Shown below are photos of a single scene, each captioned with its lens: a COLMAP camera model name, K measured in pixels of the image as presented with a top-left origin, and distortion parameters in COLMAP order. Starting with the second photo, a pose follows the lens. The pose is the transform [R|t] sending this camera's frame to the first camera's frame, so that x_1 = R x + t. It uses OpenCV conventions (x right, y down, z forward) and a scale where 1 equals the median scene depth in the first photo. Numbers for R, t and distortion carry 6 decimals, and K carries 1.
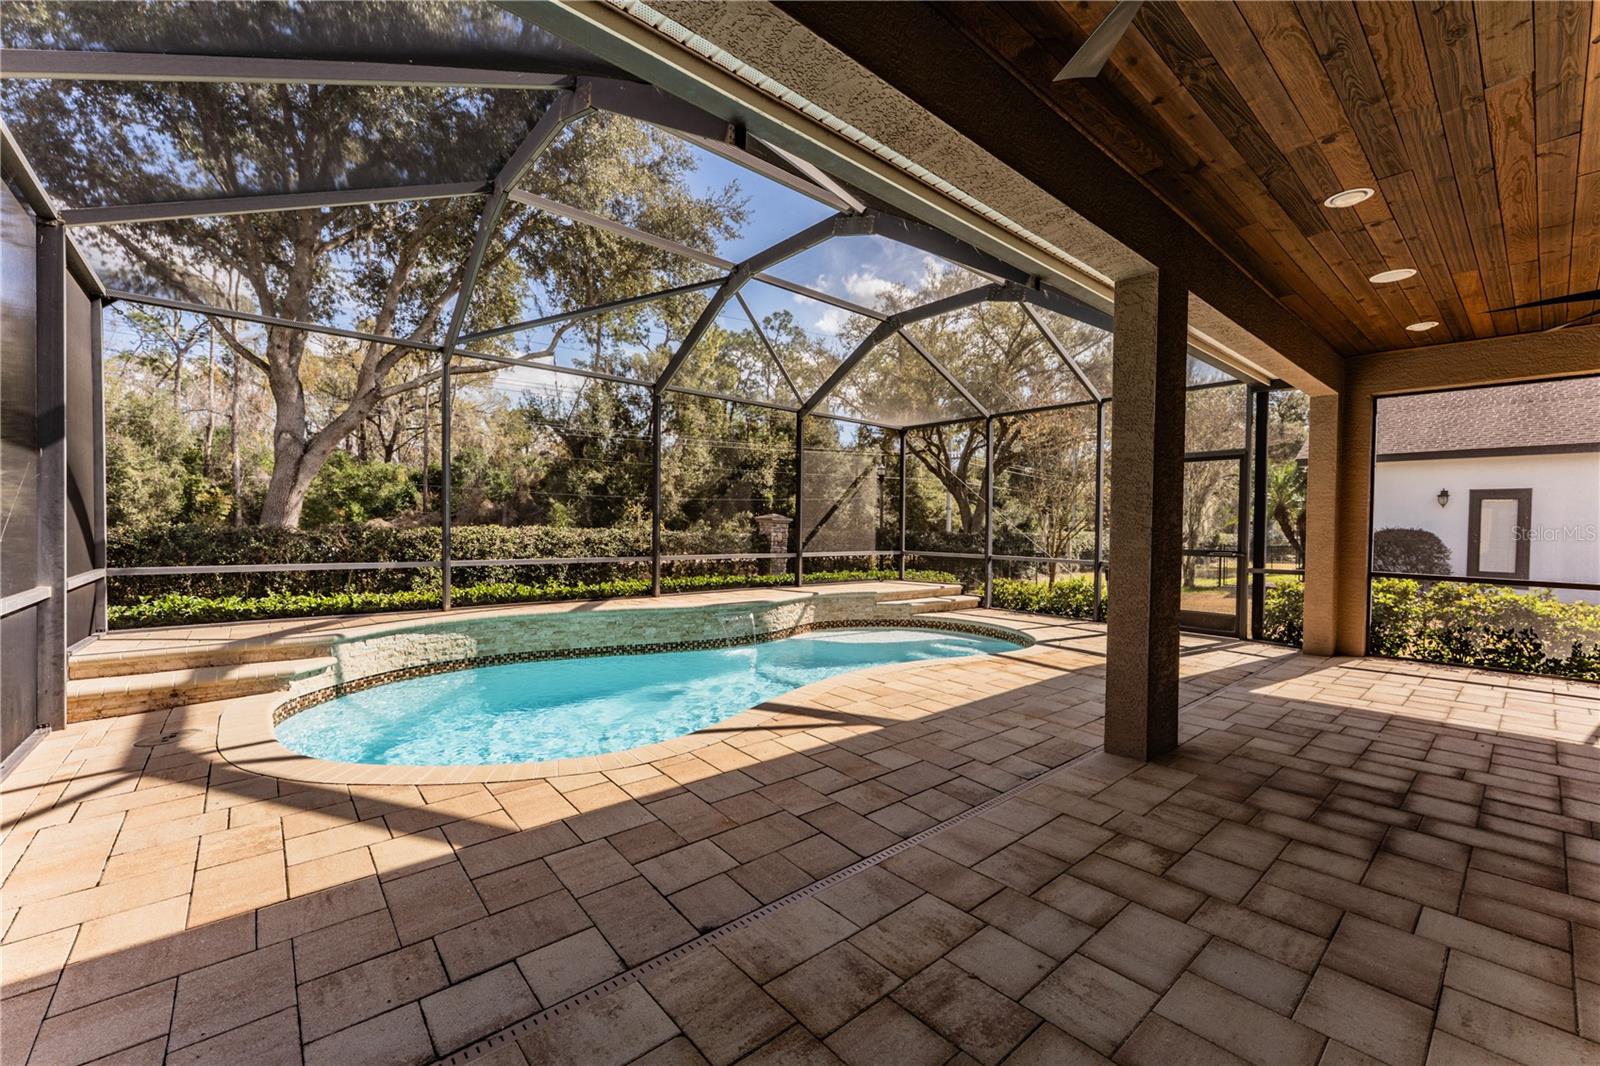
lens RADIAL K [[633.6, 0, 802.9], [0, 633.6, 535.3], [0, 0, 1]] dist [0.008655, -0.001587]
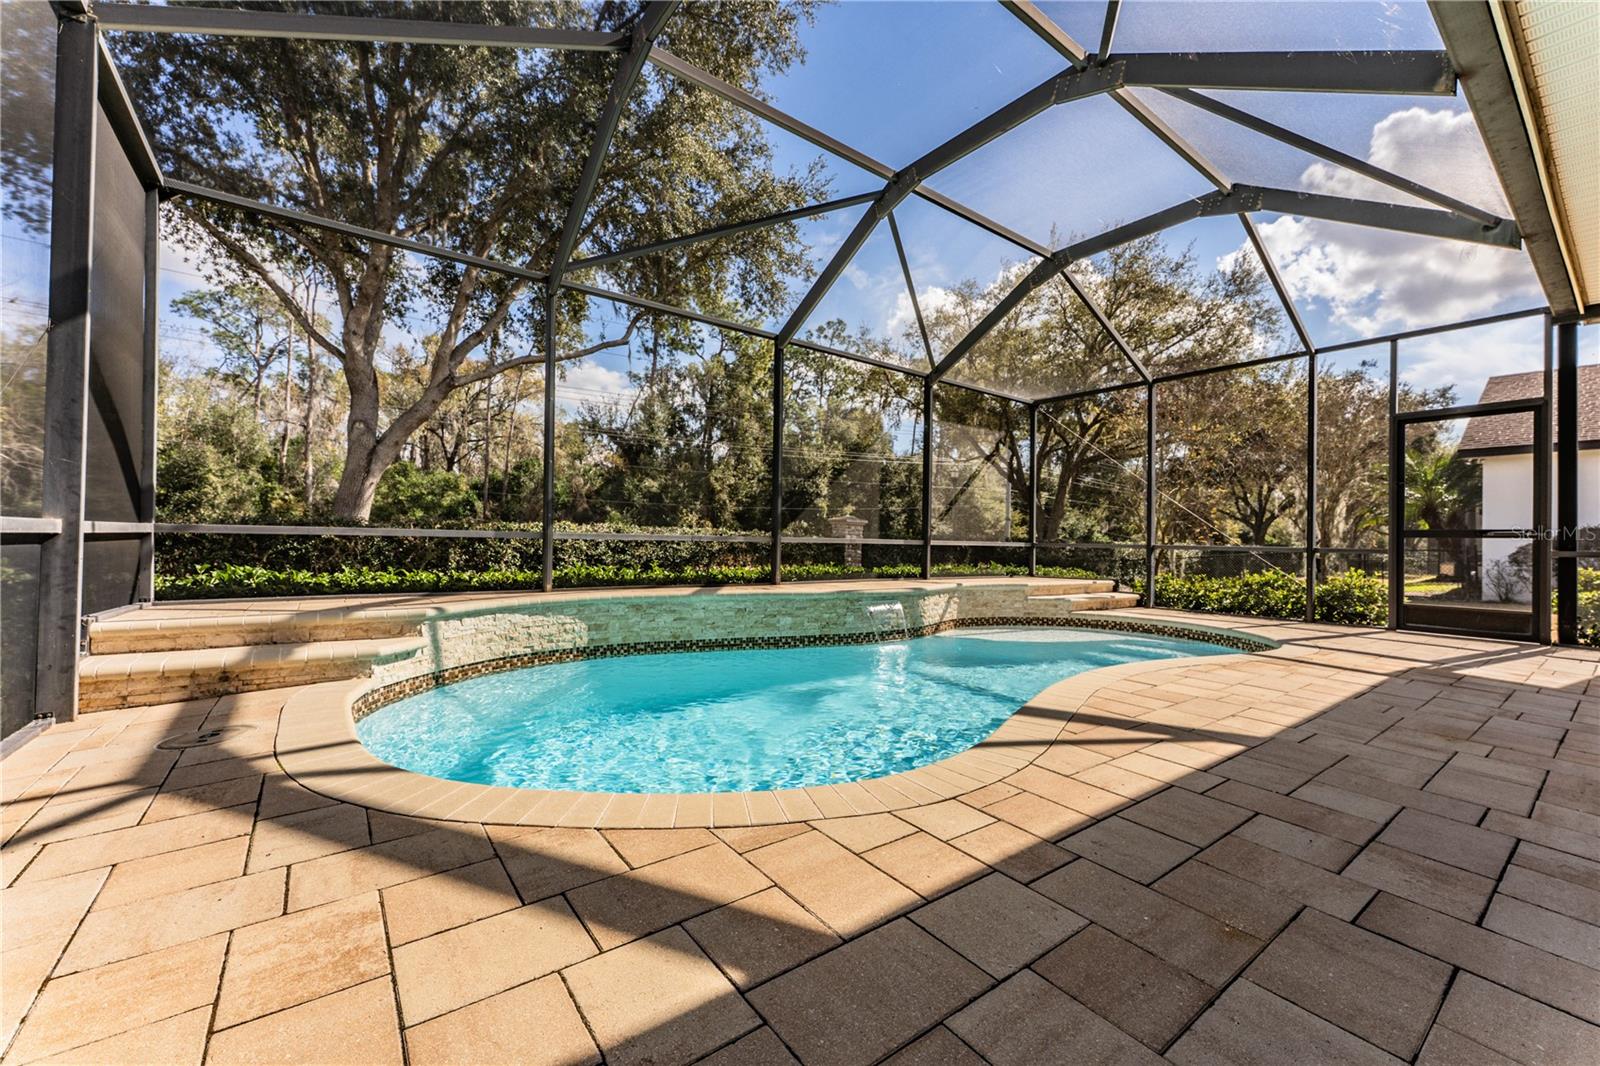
lens RADIAL K [[633.6, 0, 809.4], [0, 633.6, 534.9], [0, 0, 1]] dist [0.008655, -0.001587]
pose [[0.998266, 0.004890, -0.058667, -0.111454], [-0.006257, 0.999713, -0.023138, 0.040527], [0.058537, 0.023465, 0.998009, 0.124855]]
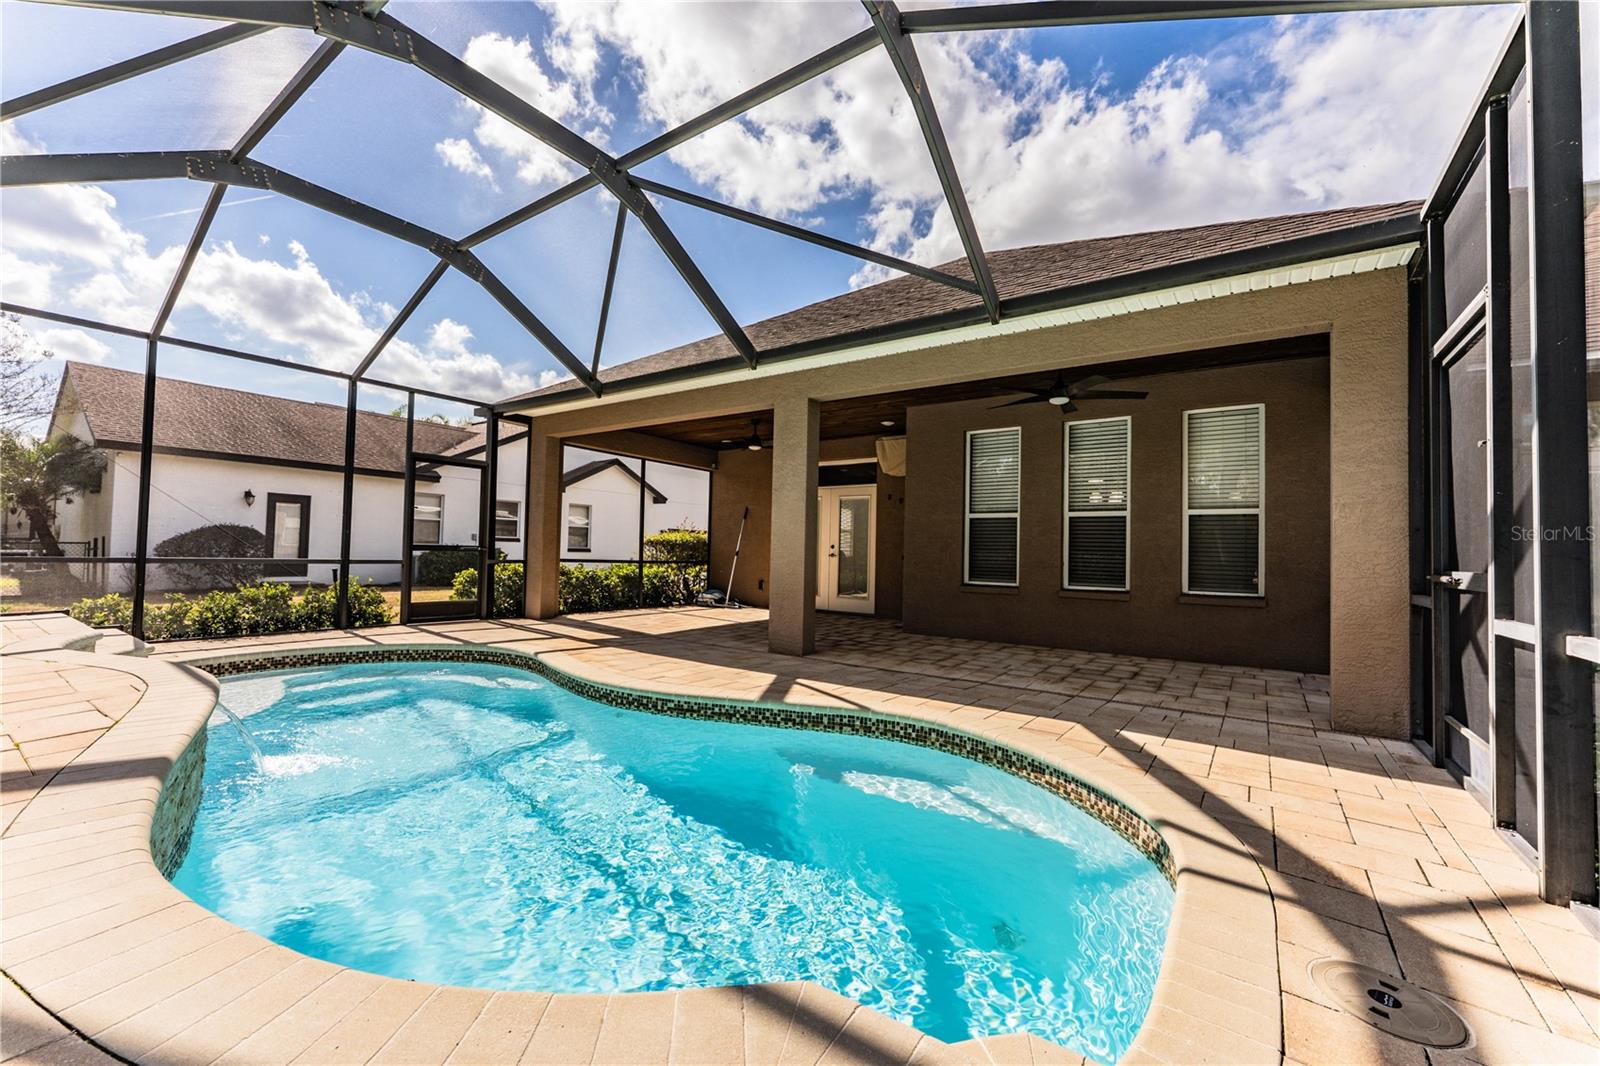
lens RADIAL K [[633.6, 0, 801.4], [0, 633.6, 533.0], [0, 0, 1]] dist [0.008655, -0.001587]
pose [[-0.232416, 0.011810, 0.972545, -0.455931], [-0.015611, 0.999752, -0.015871, 0.008623], [-0.972491, -0.018871, -0.232174, 0.511730]]
